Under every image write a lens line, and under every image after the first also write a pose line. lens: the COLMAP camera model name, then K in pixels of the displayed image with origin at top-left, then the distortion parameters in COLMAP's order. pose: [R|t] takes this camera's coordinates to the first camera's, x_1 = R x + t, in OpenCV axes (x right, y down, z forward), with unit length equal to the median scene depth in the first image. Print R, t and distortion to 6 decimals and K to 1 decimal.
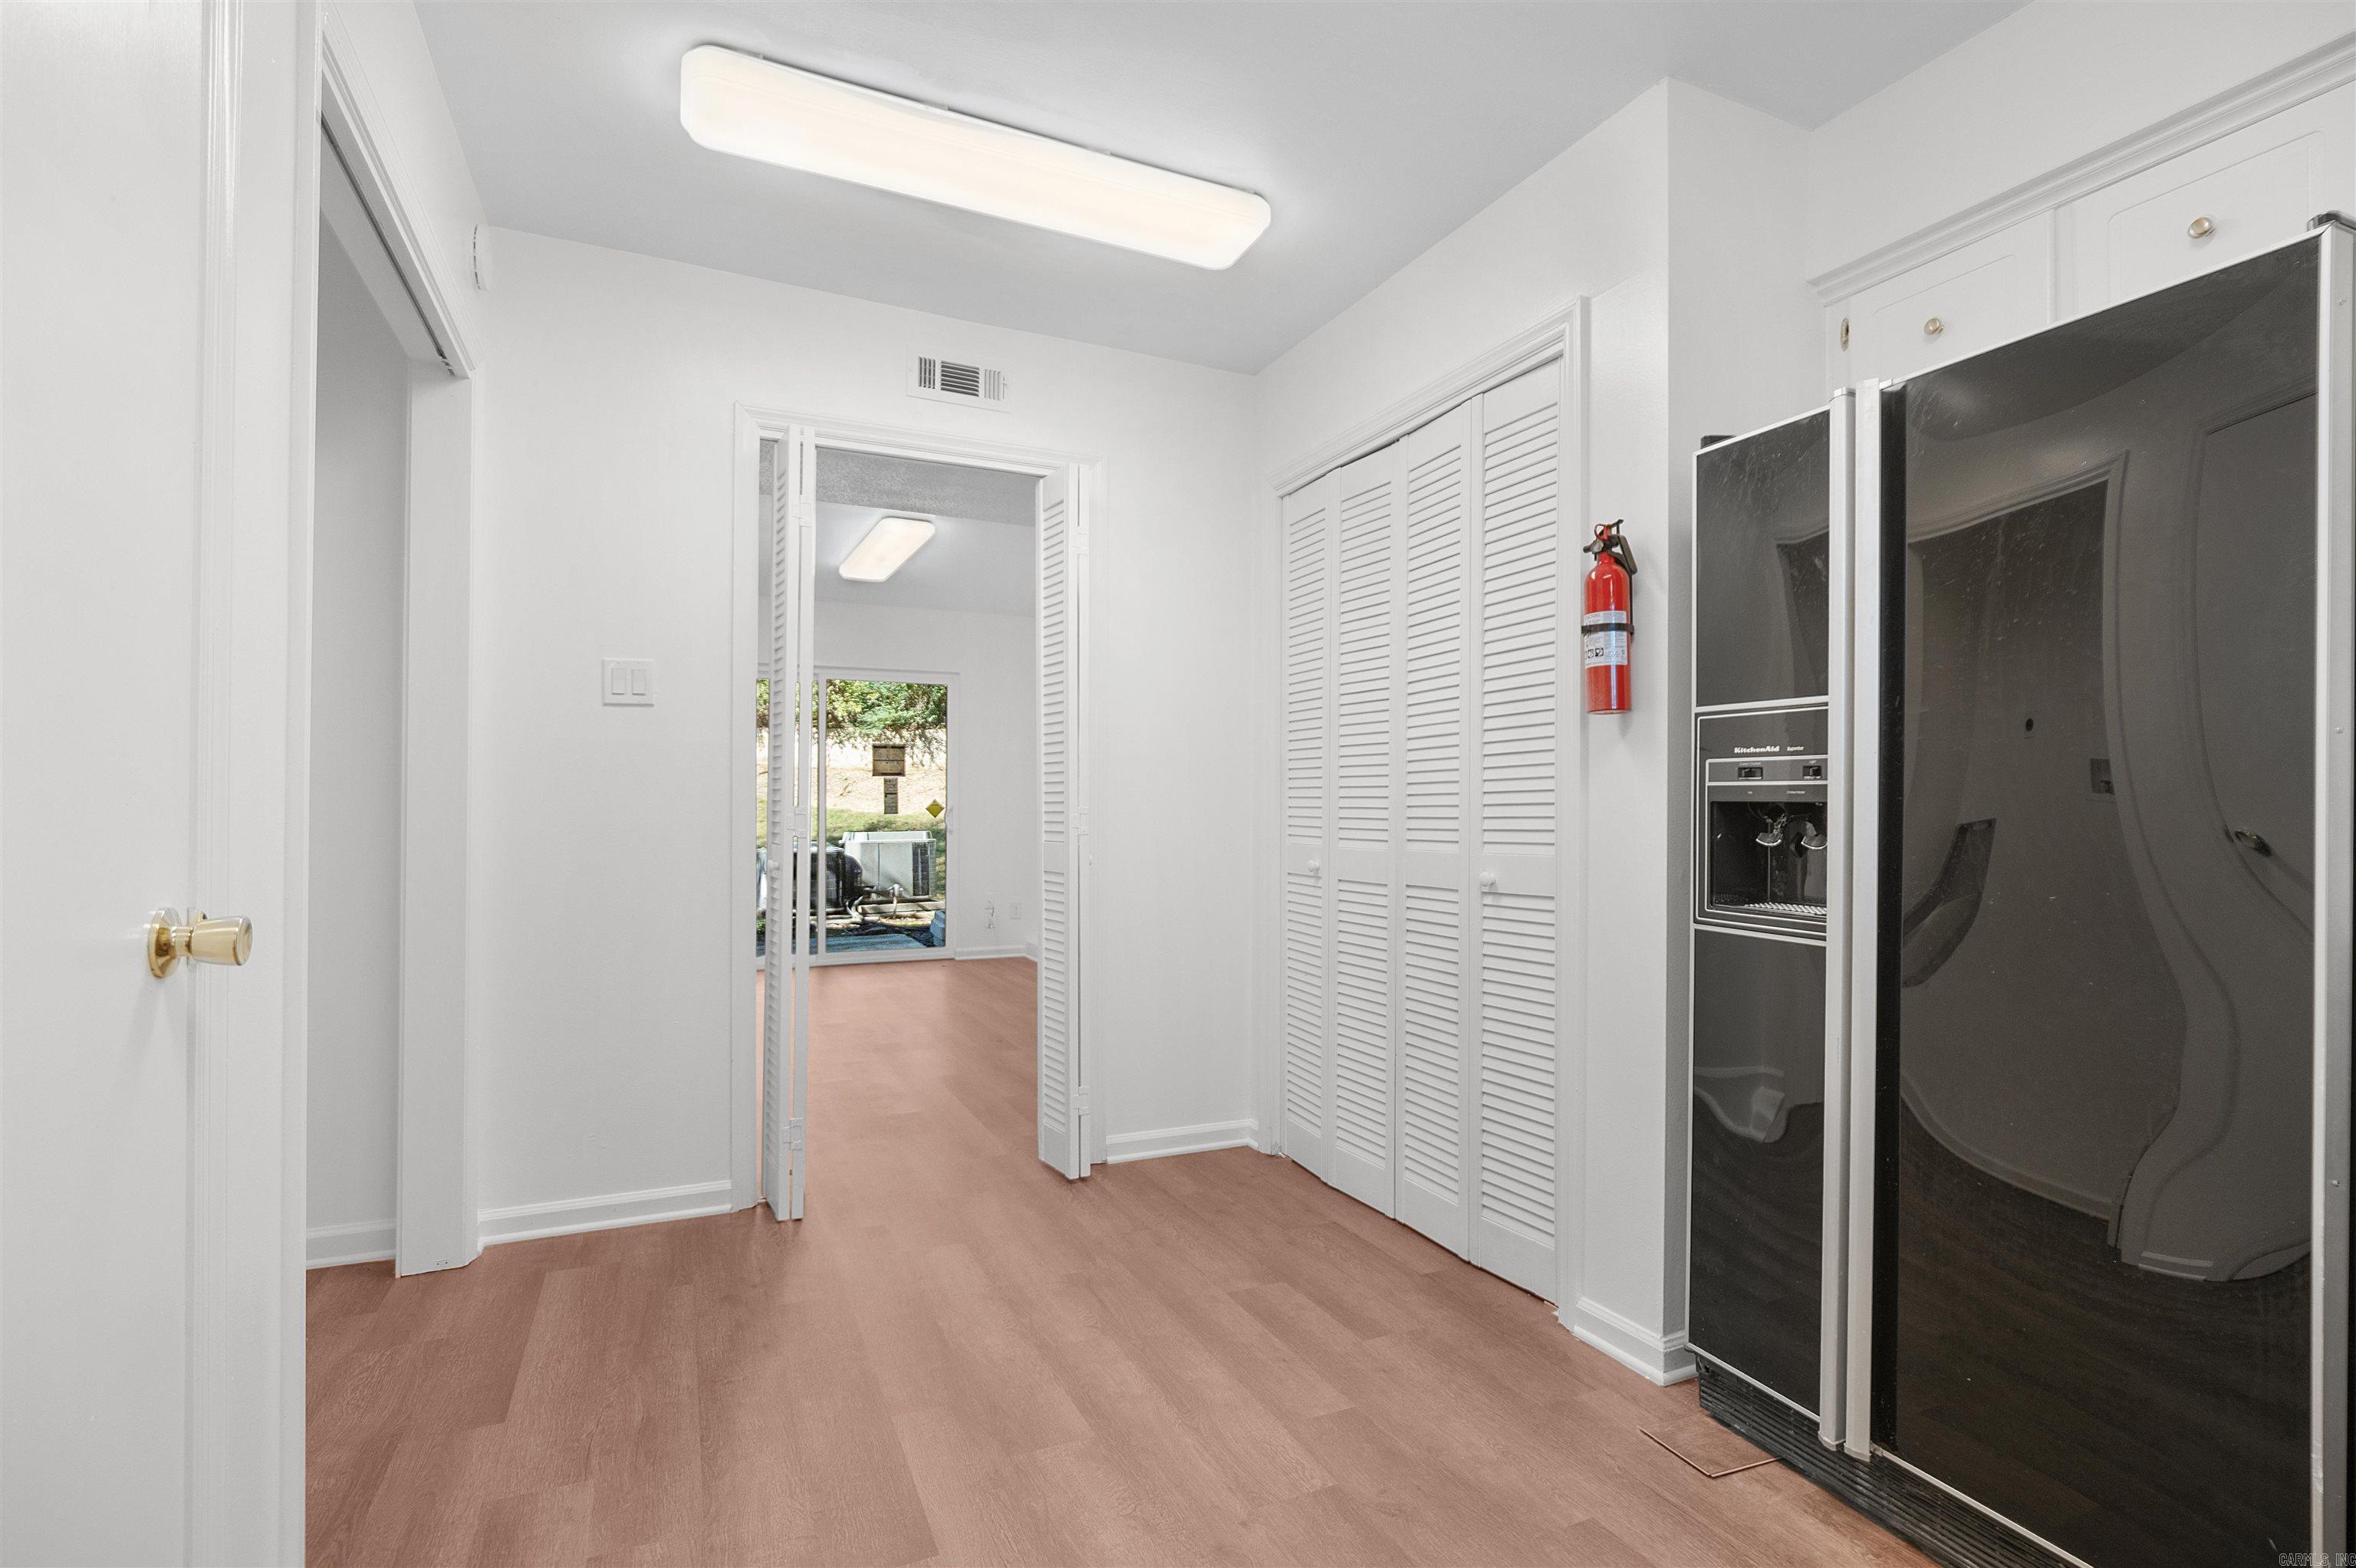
lens RADIAL K [[1130.1, 0, 1212.5], [0, 1130.1, 802.6], [0, 0, 1]] dist [-0.022285, 0.005249]
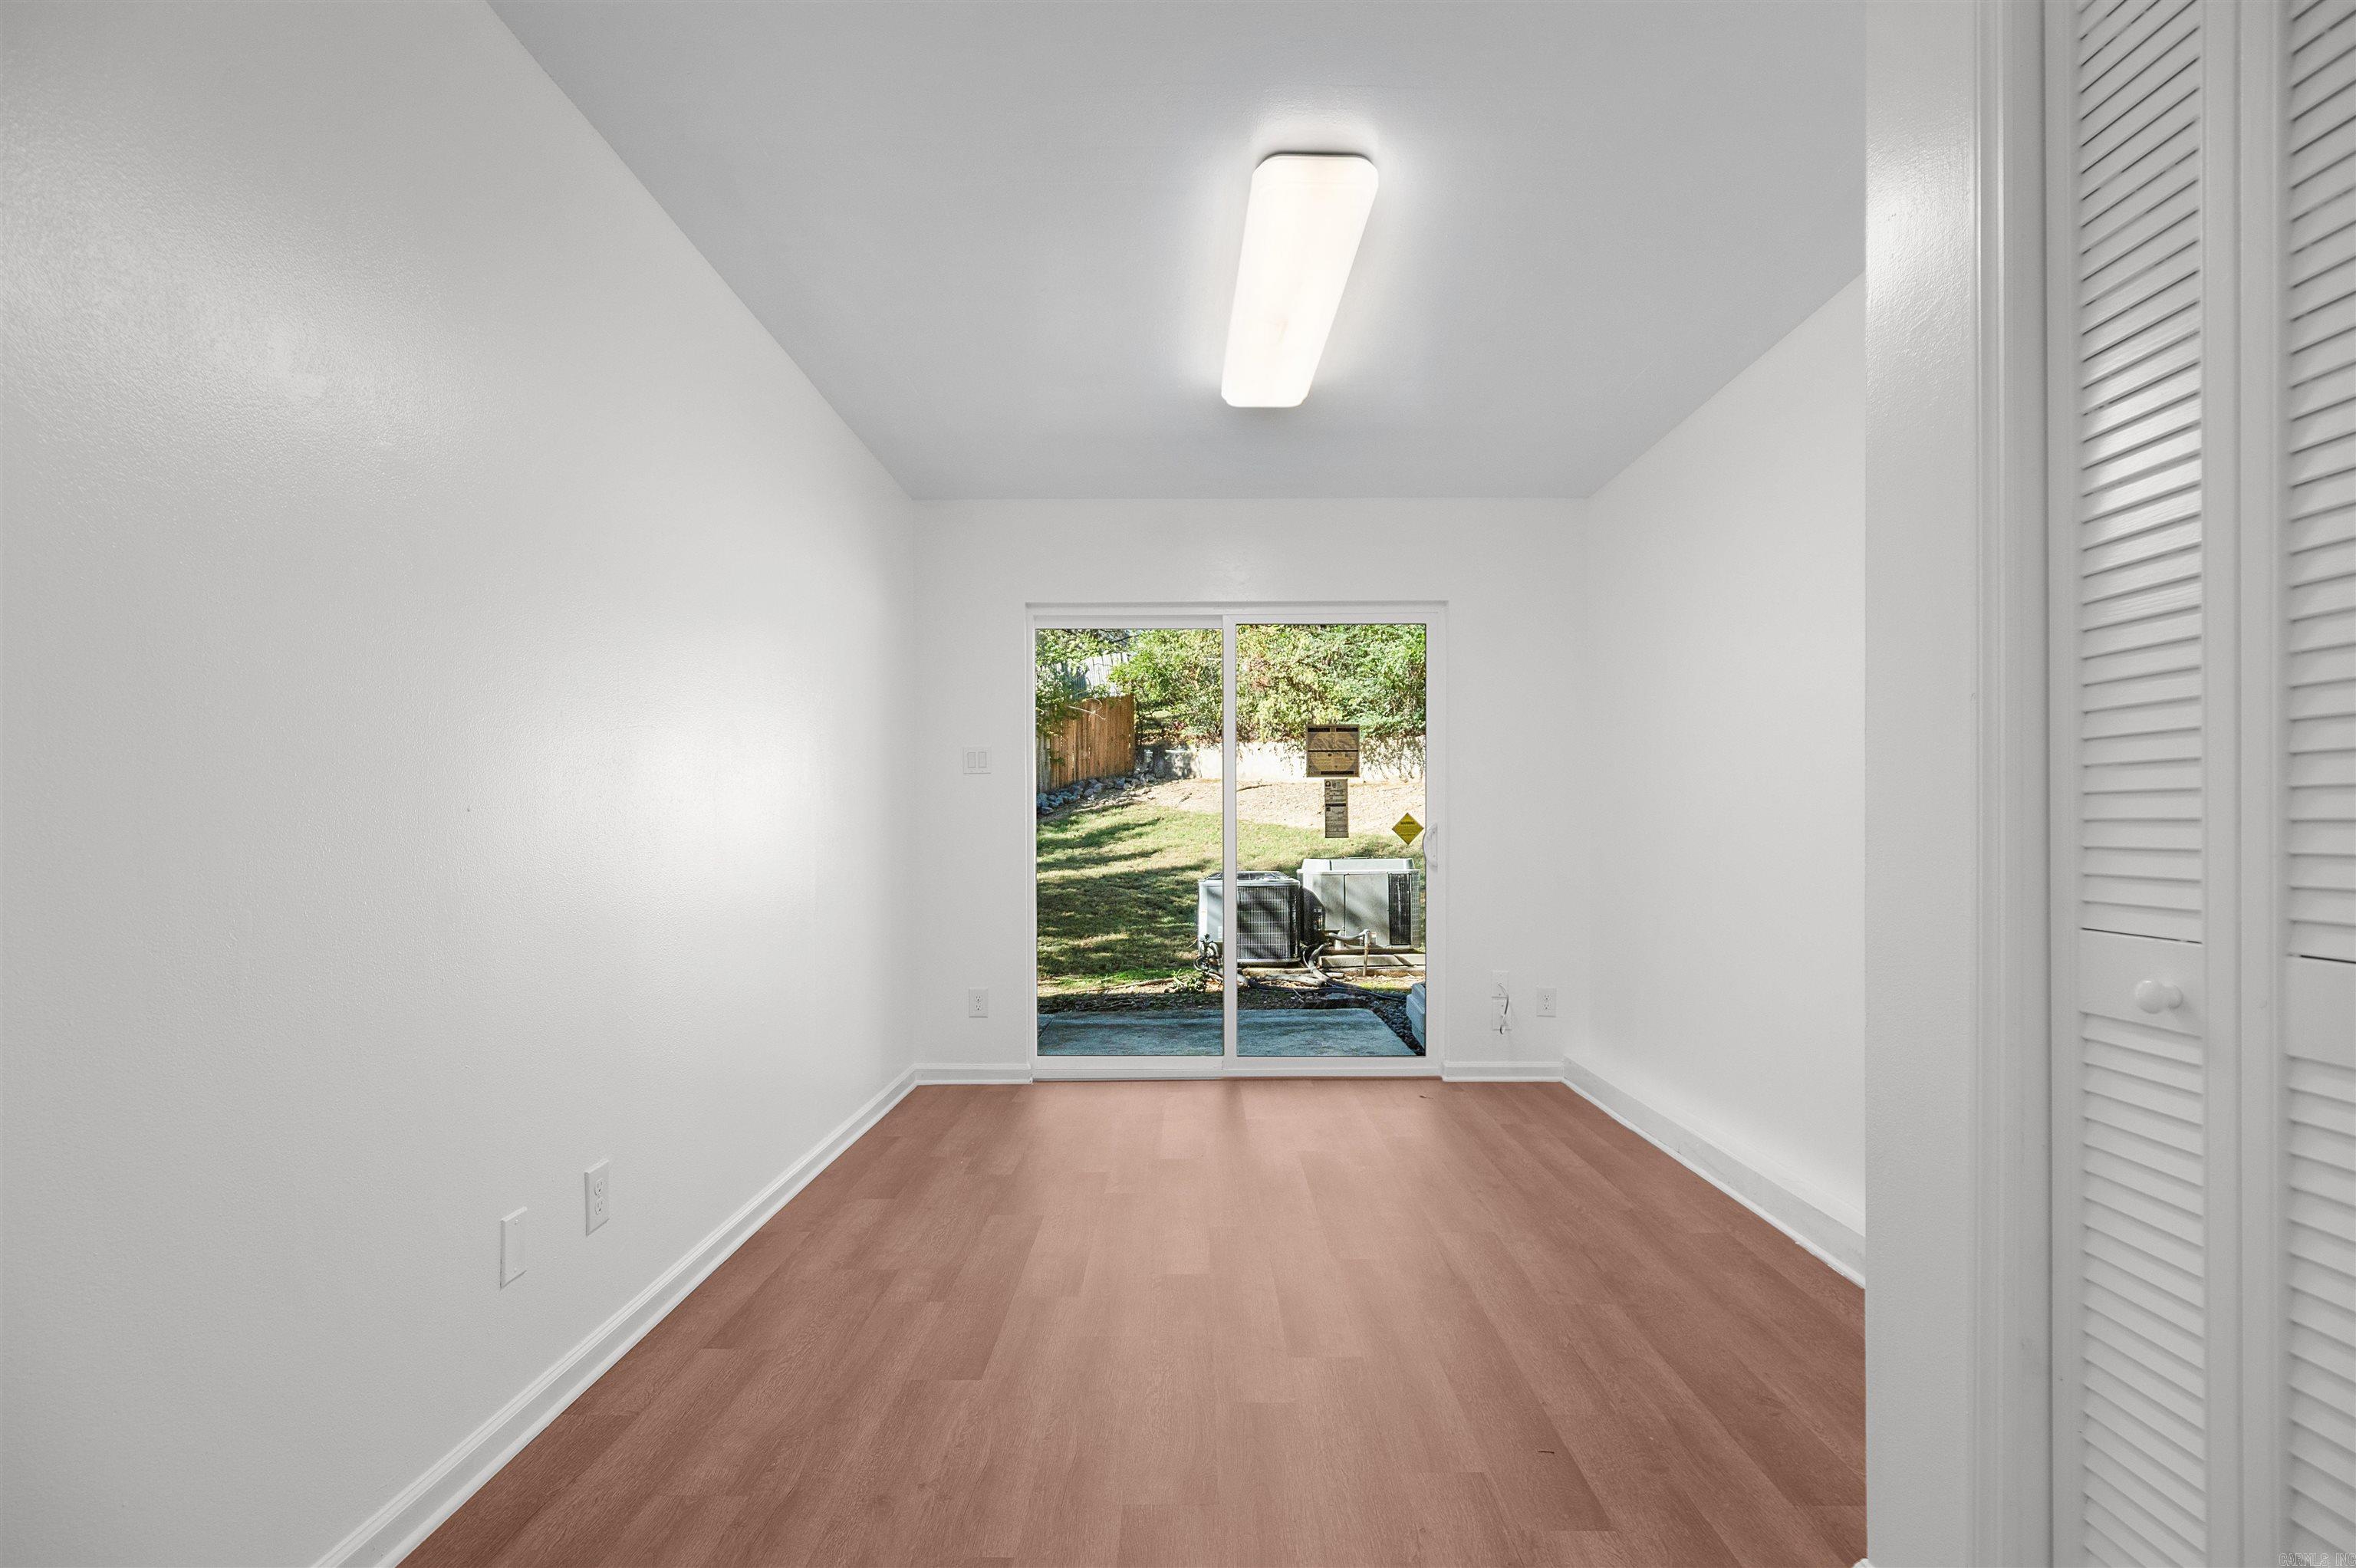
lens RADIAL K [[1130.1, 0, 1183.9], [0, 1130.1, 807.8], [0, 0, 1]] dist [-0.022285, 0.005249]
pose [[0.897332, -0.011625, -0.441203, -0.228549], [0.006406, 0.999891, -0.013316, 0.004334], [0.441309, 0.009122, 0.897309, 1.072278]]
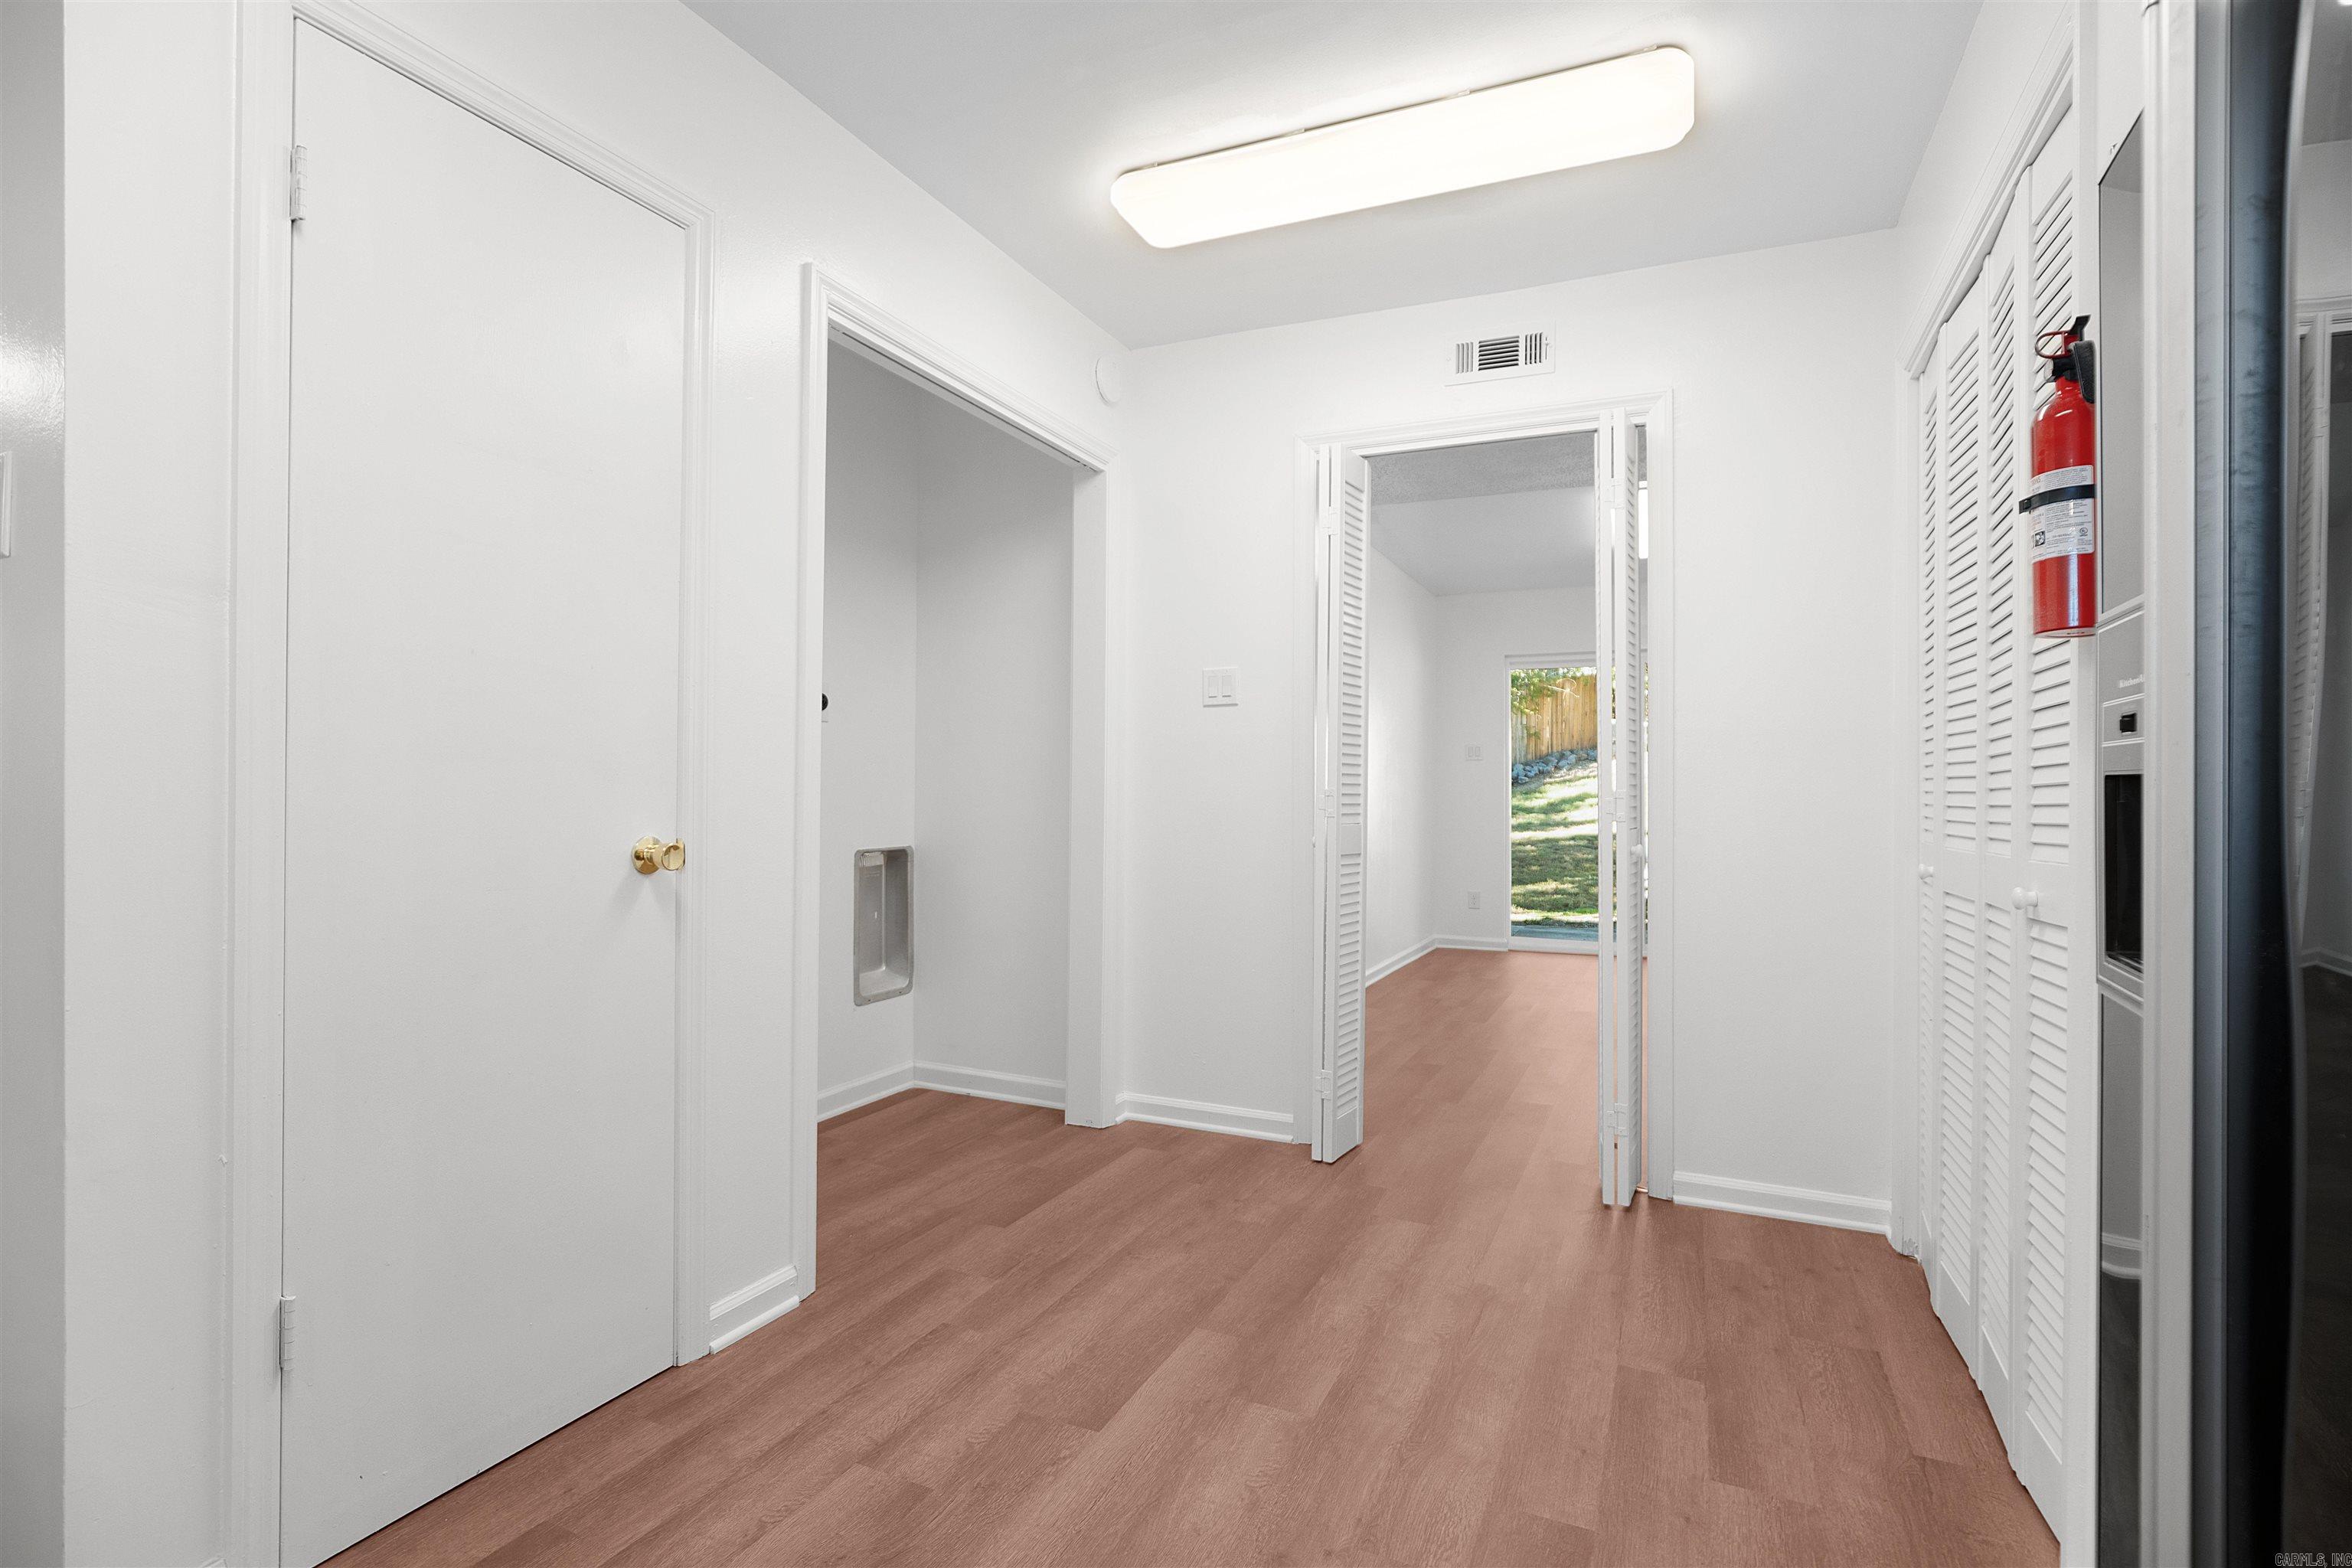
lens RADIAL K [[1128.3, 0, 1163.9], [0, 1128.3, 783.7], [0, 0, 1]] dist [-0.022285, 0.005249]
pose [[0.630738, -0.002497, -0.775992, 0.378108], [-0.003811, 0.999973, -0.006316, 0.006076], [0.775986, 0.006941, 0.630712, 0.172815]]
